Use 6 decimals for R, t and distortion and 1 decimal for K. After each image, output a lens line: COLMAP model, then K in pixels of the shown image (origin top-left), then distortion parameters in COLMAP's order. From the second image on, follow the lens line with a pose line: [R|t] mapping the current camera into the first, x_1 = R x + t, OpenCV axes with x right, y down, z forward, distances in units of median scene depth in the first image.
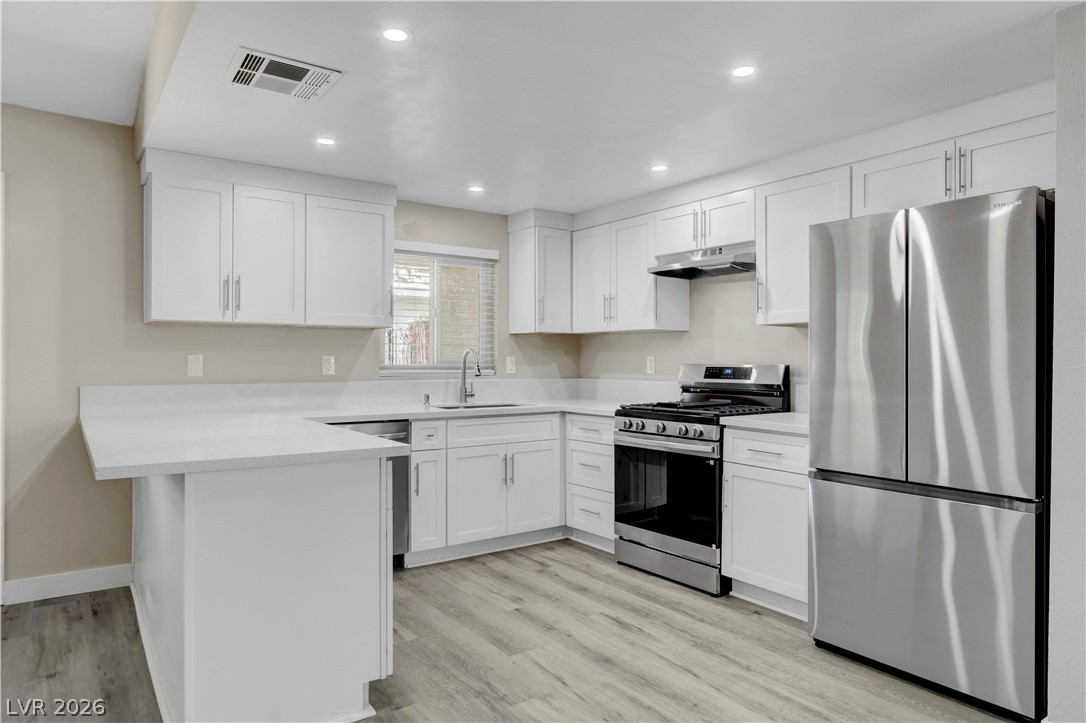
lens RADIAL K [[677.7, 0, 542.1], [0, 677.7, 355.8], [0, 0, 1]] dist [-0.005072, -0.001378]
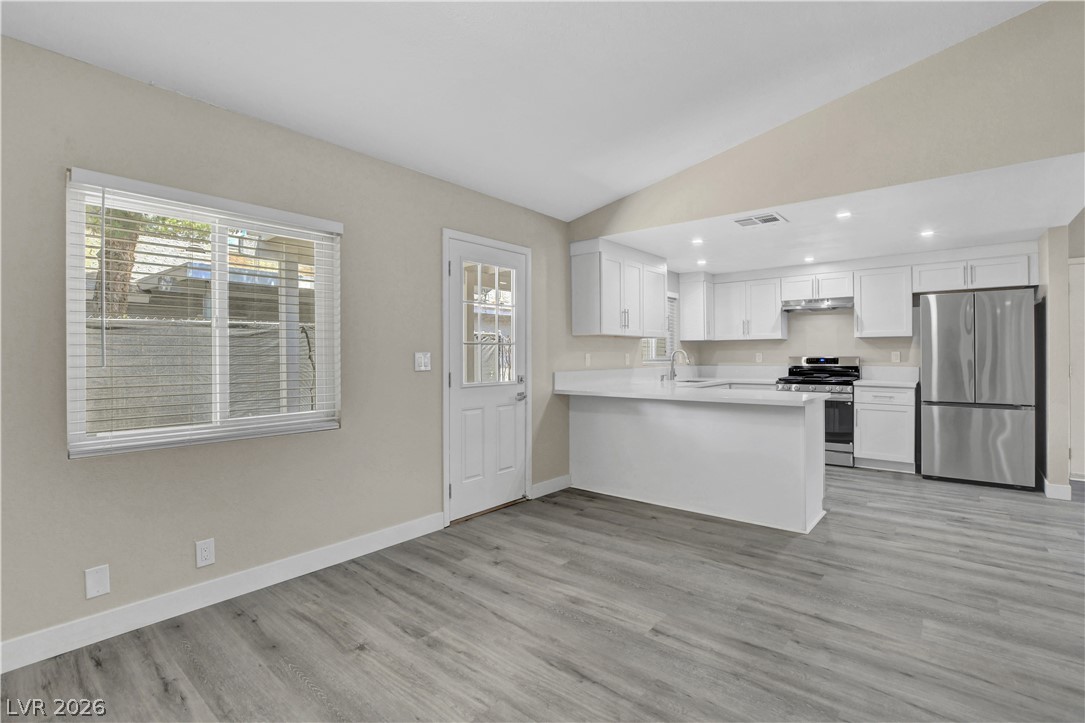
lens RADIAL K [[496.3, 0, 547.0], [0, 496.3, 350.1], [0, 0, 1]] dist [-0.026303, 0.001100]
pose [[0.967501, -0.005004, 0.252819, -0.890662], [0.006626, 0.999963, -0.005566, -0.004185], [-0.252782, 0.007061, 0.967498, -0.201628]]
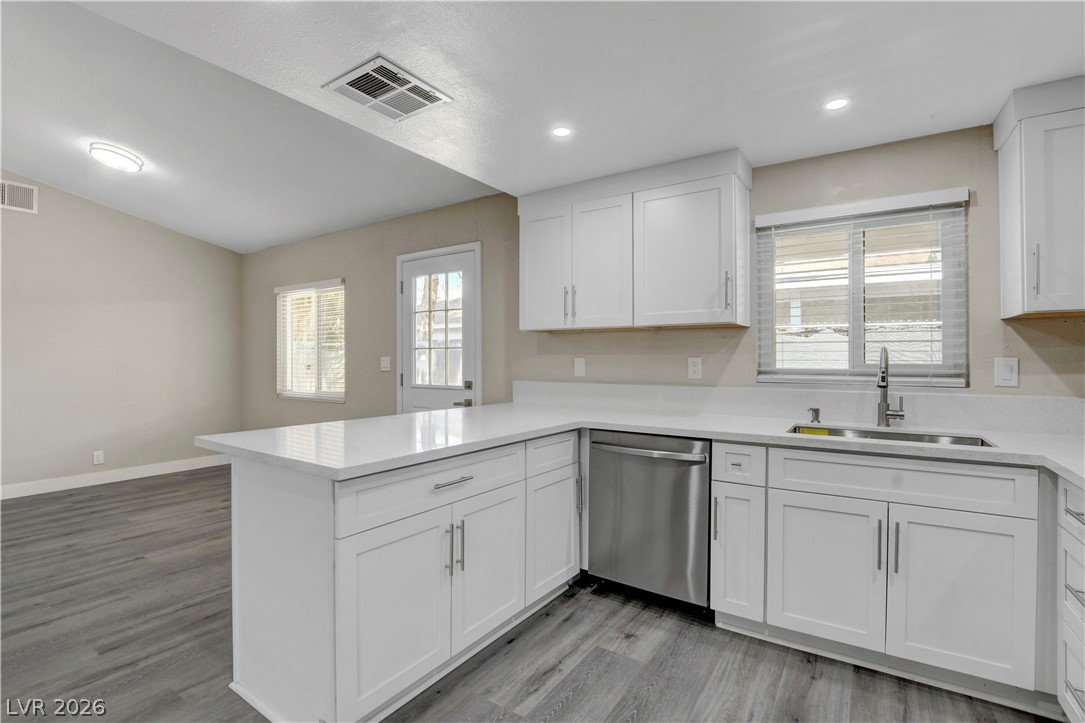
lens RADIAL K [[492.2, 0, 539.8], [0, 492.2, 360.6], [0, 0, 1]] dist [-0.022221, 0.000098]
pose [[0.355699, -0.001226, -0.934600, 0.255575], [0.003012, 0.999995, -0.000166, 0.003514], [0.934596, -0.002756, 0.355701, 0.595260]]
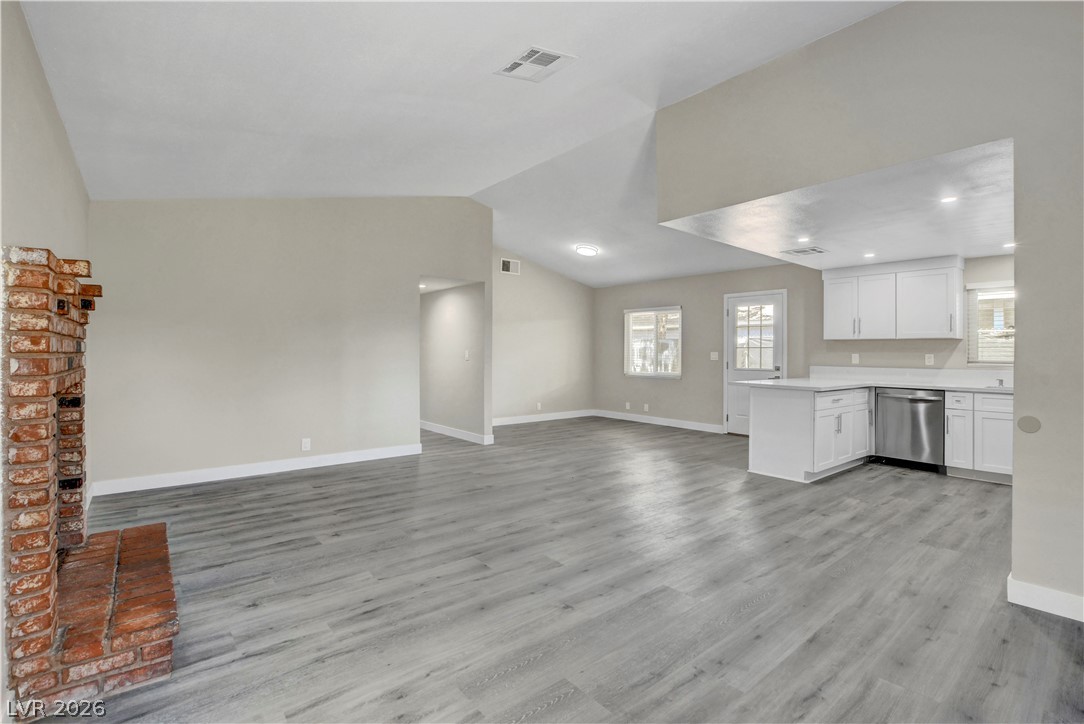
lens RADIAL K [[495.8, 0, 546.5], [0, 495.8, 350.6], [0, 0, 1]] dist [-0.026303, 0.001100]
pose [[0.078790, -0.012105, -0.996818, 0.943821], [-0.004061, 0.999914, -0.012463, 0.013751], [0.996883, 0.005030, 0.078734, -0.116379]]
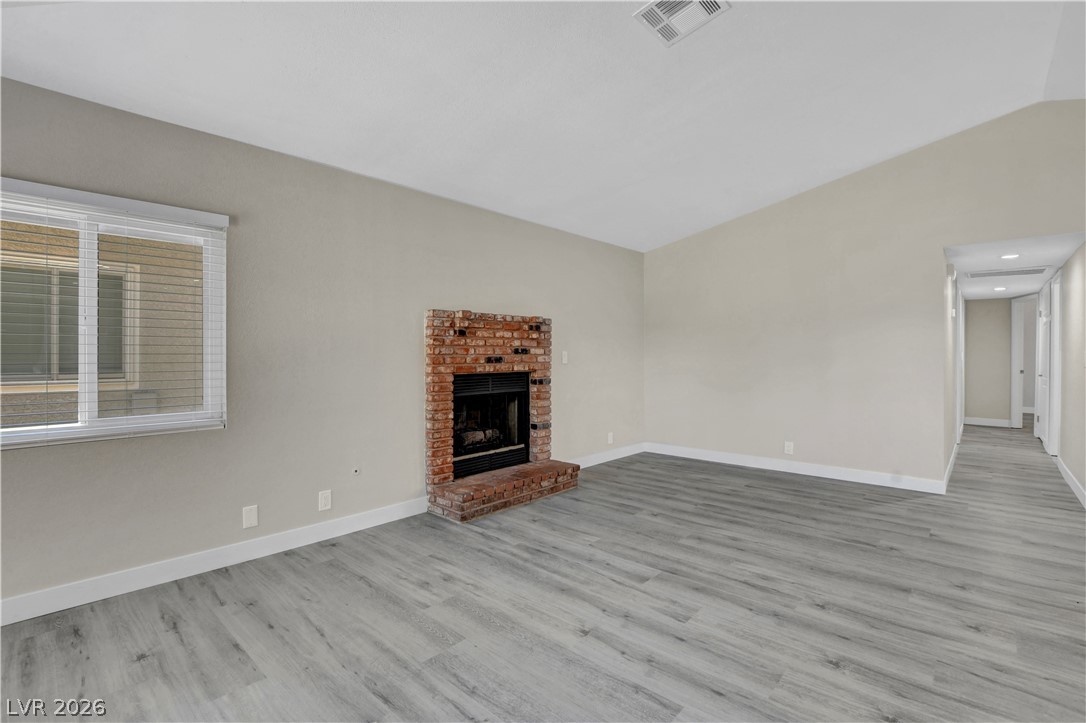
lens RADIAL K [[502.7, 0, 539.2], [0, 502.7, 350.9], [0, 0, 1]] dist [-0.040812, 0.008488]
pose [[-0.976793, -0.005815, -0.214108, 0.536565], [-0.004701, 0.999973, -0.005710, 0.003377], [0.214135, -0.004571, -0.976793, 0.470483]]
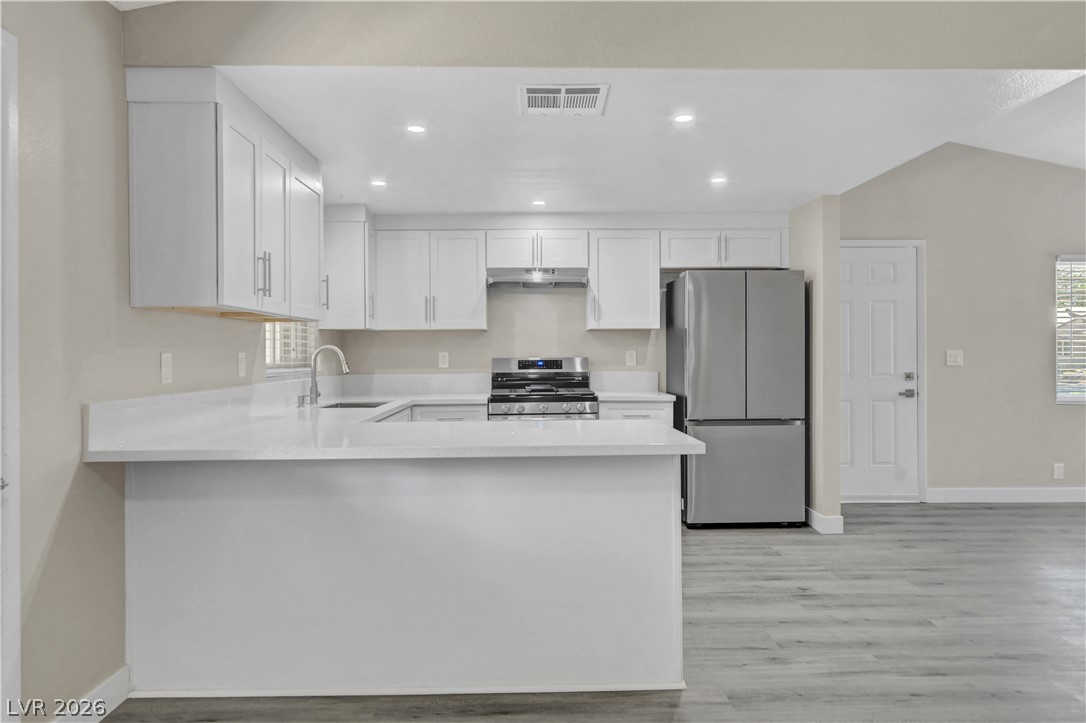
lens RADIAL K [[706.8, 0, 539.8], [0, 706.8, 356.3], [0, 0, 1]] dist [-0.006181, -0.000212]
pose [[0.565400, -0.011016, 0.824743, -0.859342], [0.003585, 0.999934, 0.010899, -0.005164], [-0.824809, -0.003206, 0.565402, 0.237083]]
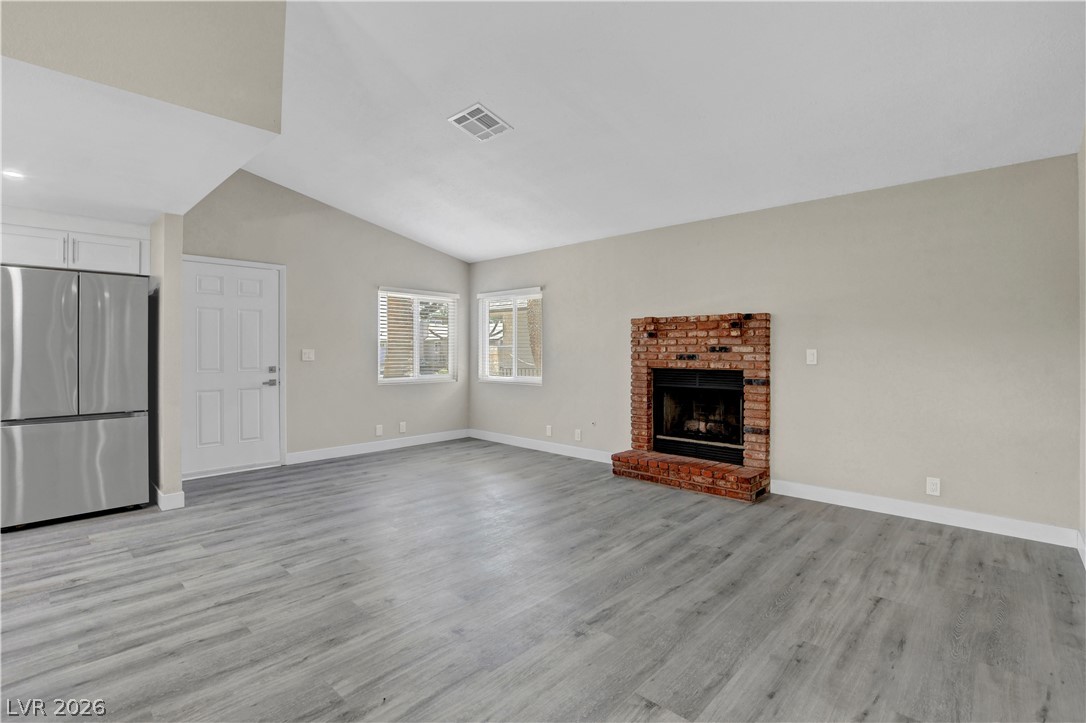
lens RADIAL K [[502.7, 0, 539.2], [0, 502.7, 350.9], [0, 0, 1]] dist [-0.040812, 0.008488]
pose [[-0.191167, -0.006281, 0.981537, -0.670022], [-0.002238, 0.999980, 0.005963, -0.004275], [-0.981555, -0.001057, -0.191177, -0.010317]]
